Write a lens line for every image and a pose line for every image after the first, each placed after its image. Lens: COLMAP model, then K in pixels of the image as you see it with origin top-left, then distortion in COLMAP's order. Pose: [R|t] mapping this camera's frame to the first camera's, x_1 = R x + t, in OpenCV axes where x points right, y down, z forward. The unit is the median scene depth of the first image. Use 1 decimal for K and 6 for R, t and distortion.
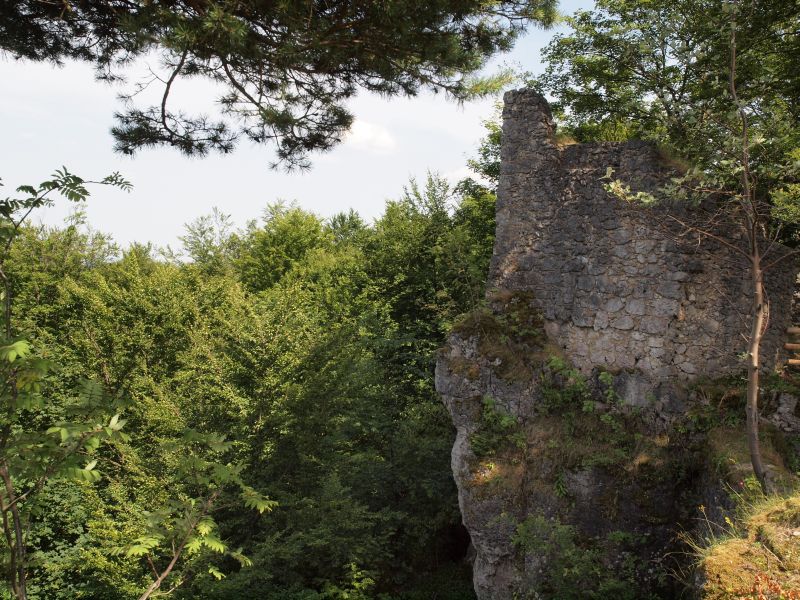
lens RADIAL K [[752.8, 0, 400.0], [0, 752.8, 300.0], [0, 0, 1]] dist [-0.036093, 0.029872]
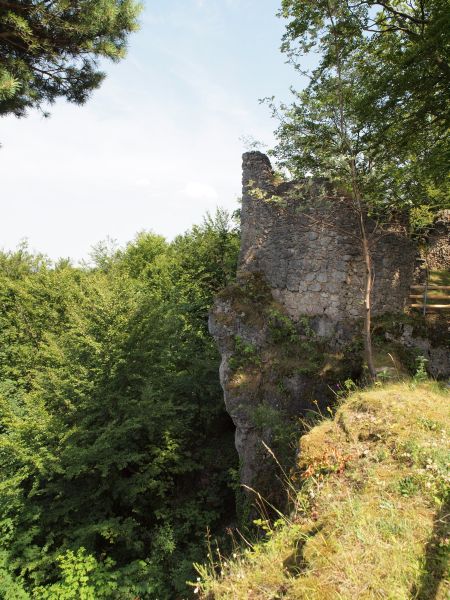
lens RADIAL K [[424.7, 0, 225.0], [0, 424.7, 300.0], [0, 0, 1]] dist [-0.139815, 0.118847]
pose [[0.998805, -0.048861, 0.001360, 0.087777], [0.048769, 0.998022, 0.039658, 0.010794], [-0.003295, -0.039544, 0.999212, 0.058381]]
